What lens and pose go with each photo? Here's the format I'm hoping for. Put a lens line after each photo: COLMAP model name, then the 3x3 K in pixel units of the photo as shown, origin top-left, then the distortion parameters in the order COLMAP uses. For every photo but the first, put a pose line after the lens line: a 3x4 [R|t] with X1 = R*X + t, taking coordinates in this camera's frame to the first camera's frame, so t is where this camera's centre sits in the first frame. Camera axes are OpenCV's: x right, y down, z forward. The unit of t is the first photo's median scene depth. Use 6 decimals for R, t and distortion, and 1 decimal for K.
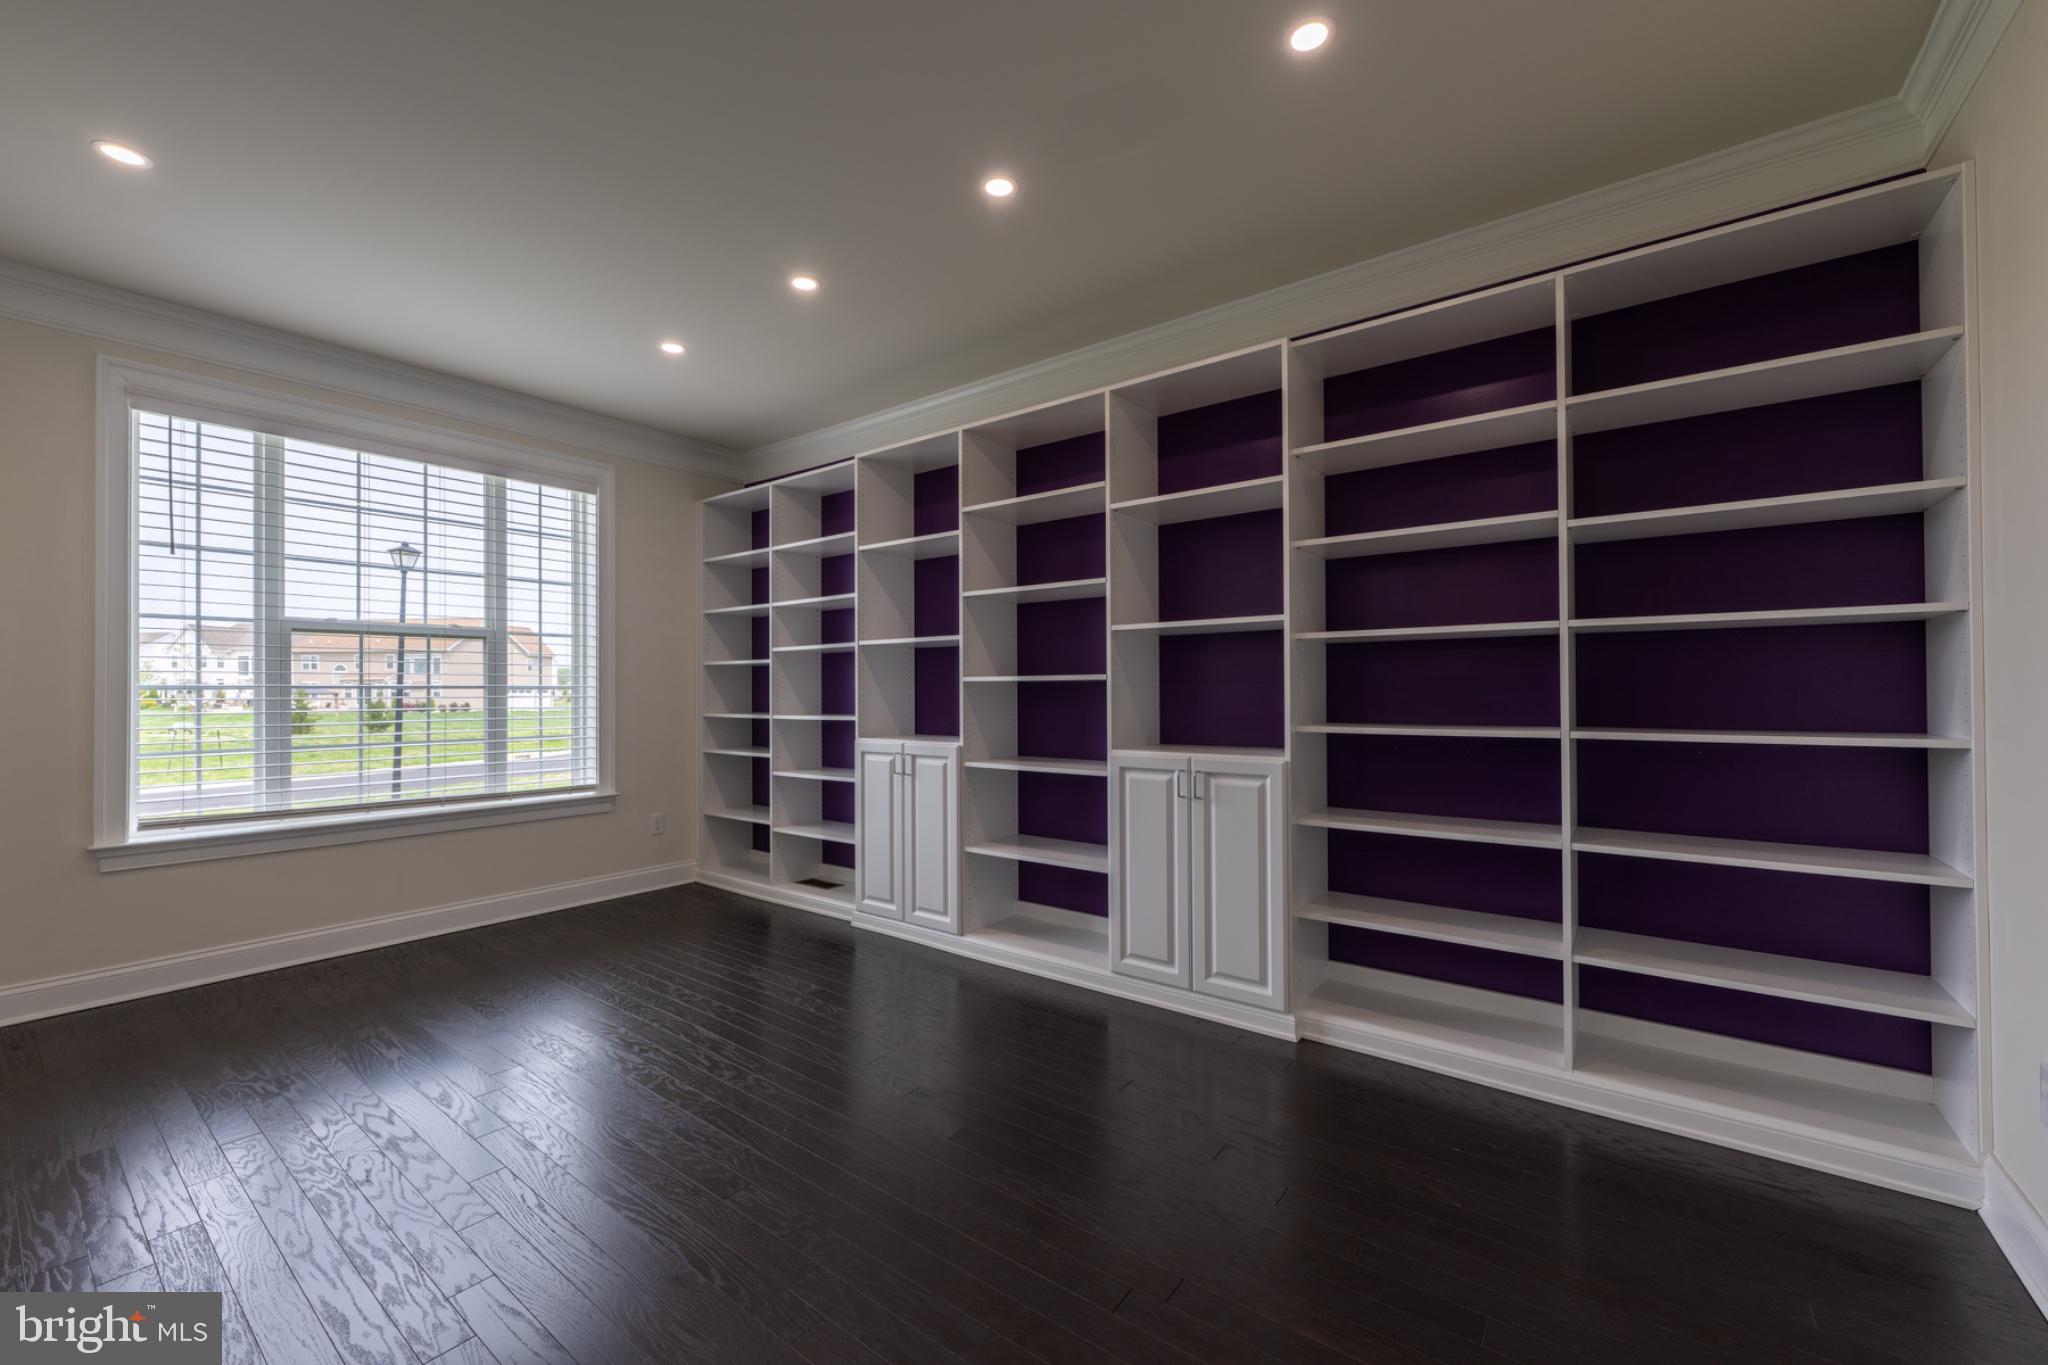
lens RADIAL K [[808.9, 0, 1039.4], [0, 808.9, 686.5], [0, 0, 1]] dist [-0.002137, 0.000878]
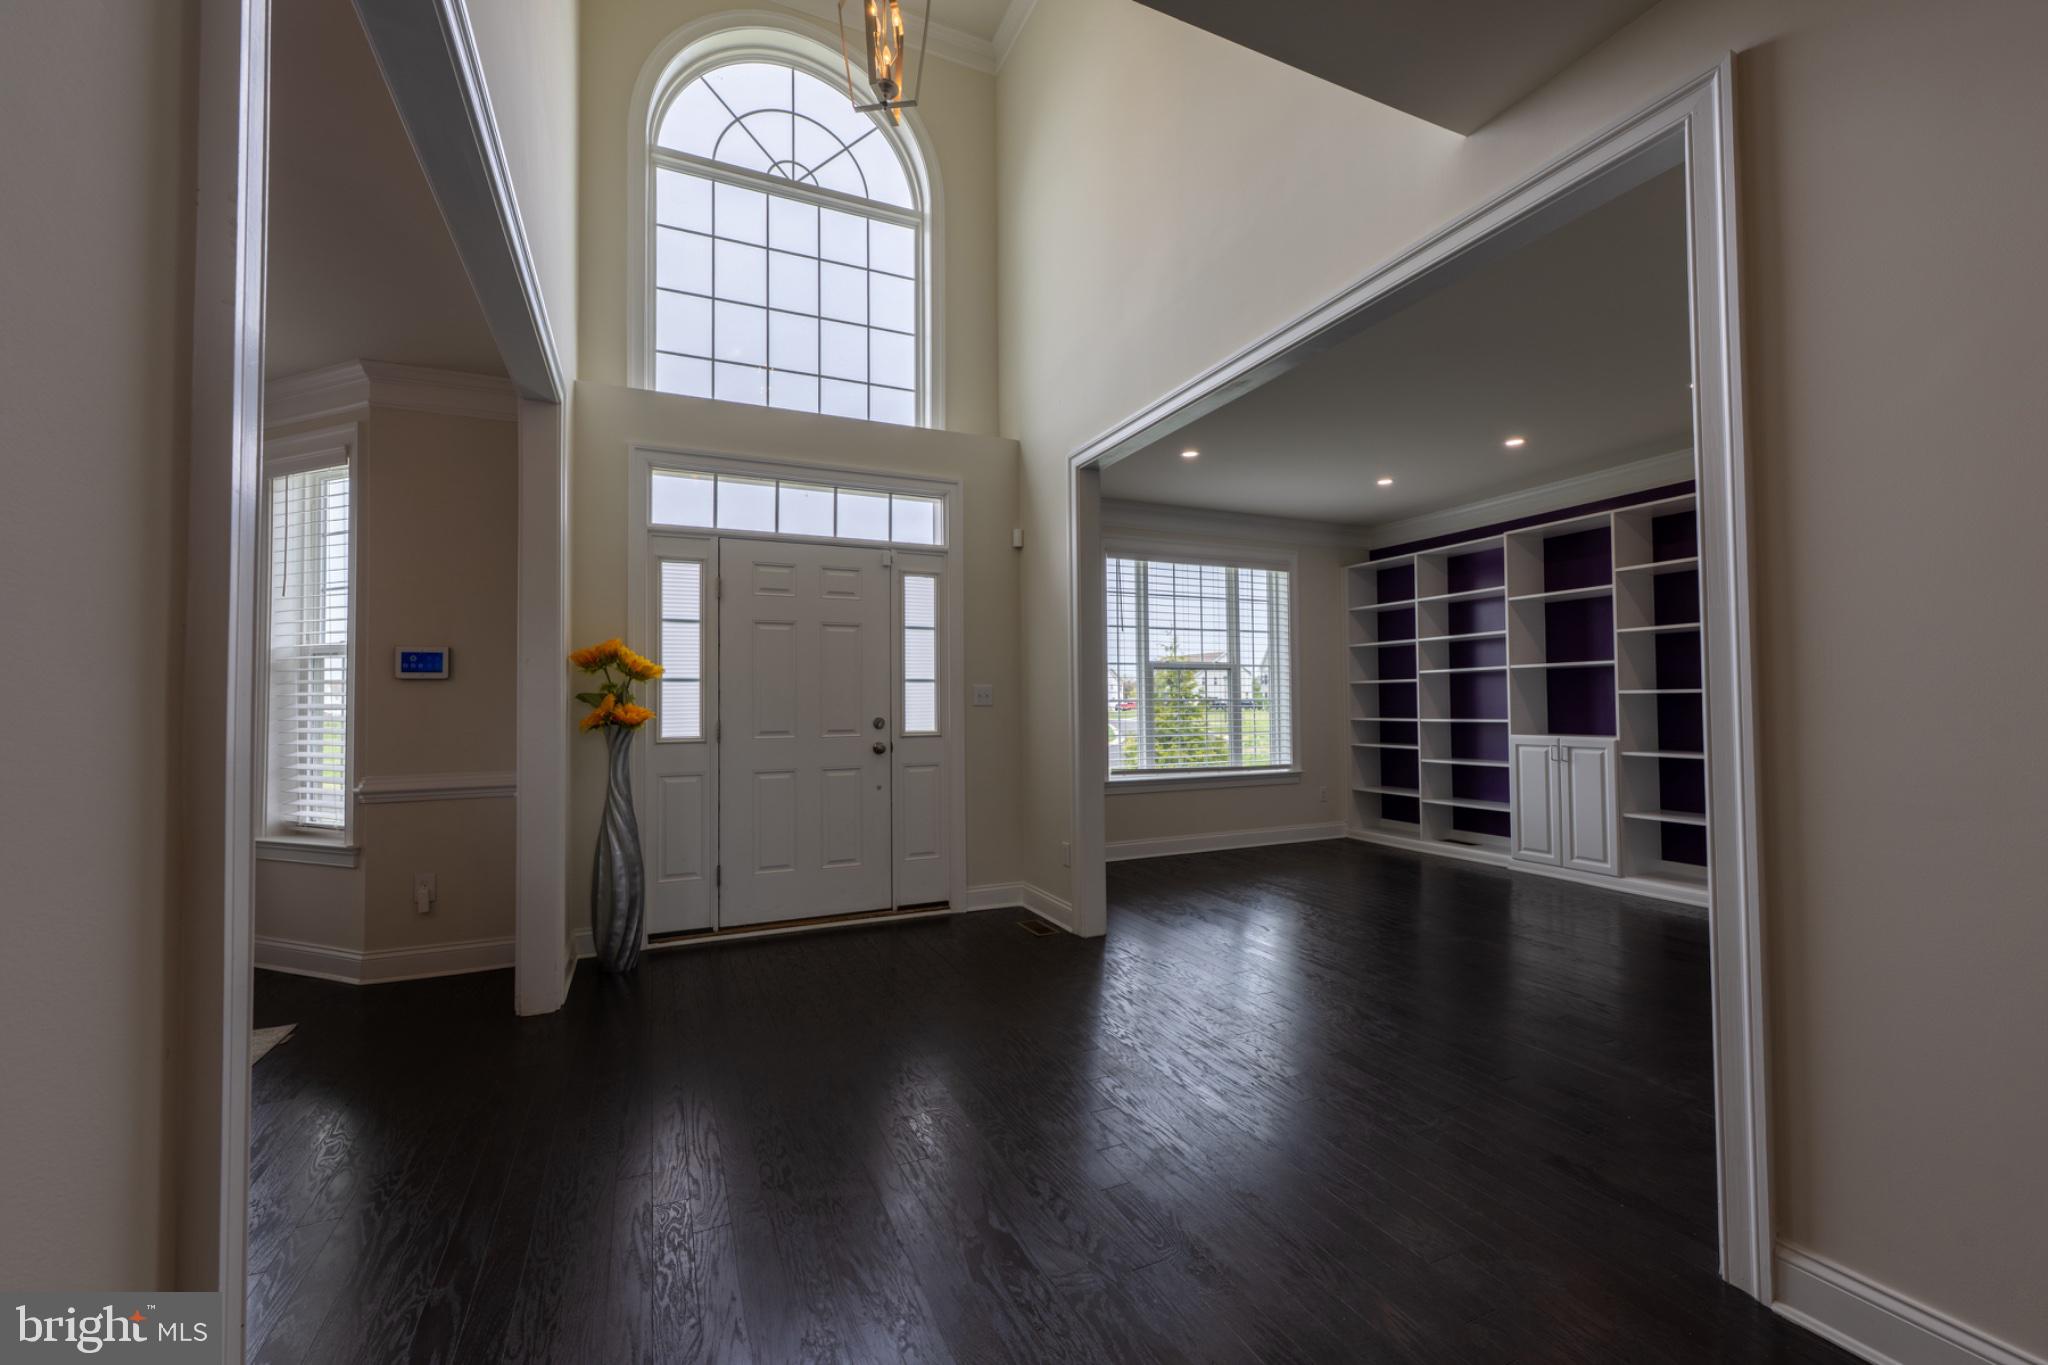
lens RADIAL K [[808.9, 0, 1025.2], [0, 808.9, 682.4], [0, 0, 1]] dist [-0.002137, 0.000878]
pose [[0.877477, -0.016226, -0.479345, -0.271632], [0.006555, 0.999740, -0.021842, -0.001735], [0.479574, 0.016024, 0.877355, -0.591049]]
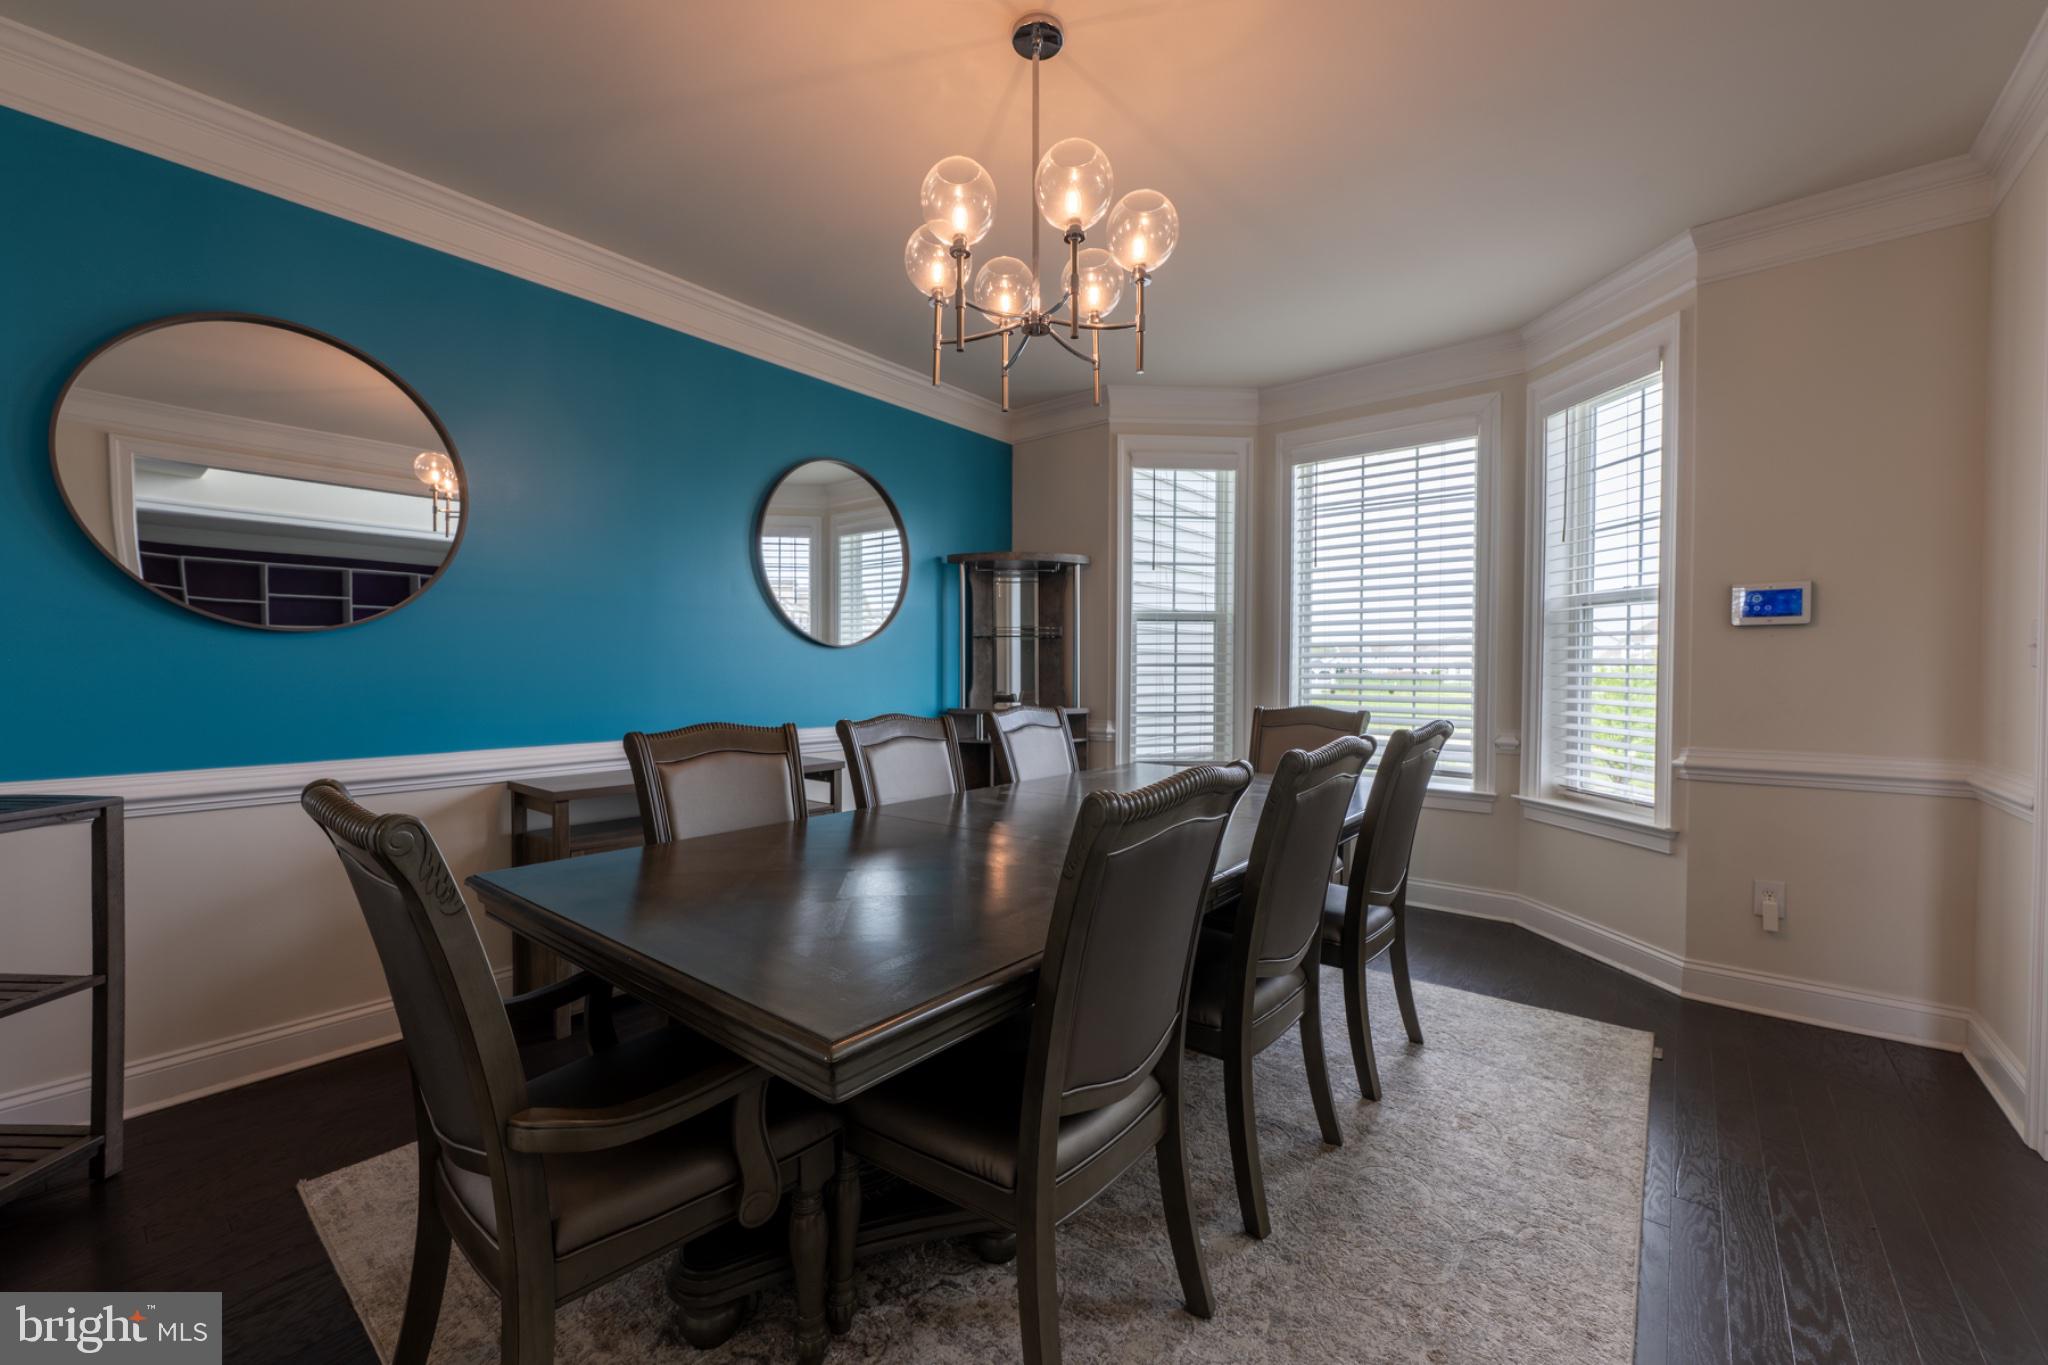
lens RADIAL K [[808.9, 0, 1016.7], [0, 808.9, 680.6], [0, 0, 1]] dist [-0.002137, 0.000878]
pose [[-0.054631, 0.020057, -0.998305, -0.554895], [0.001648, 0.999799, 0.019997, 0.002122], [0.998505, -0.000553, -0.054653, -0.711709]]
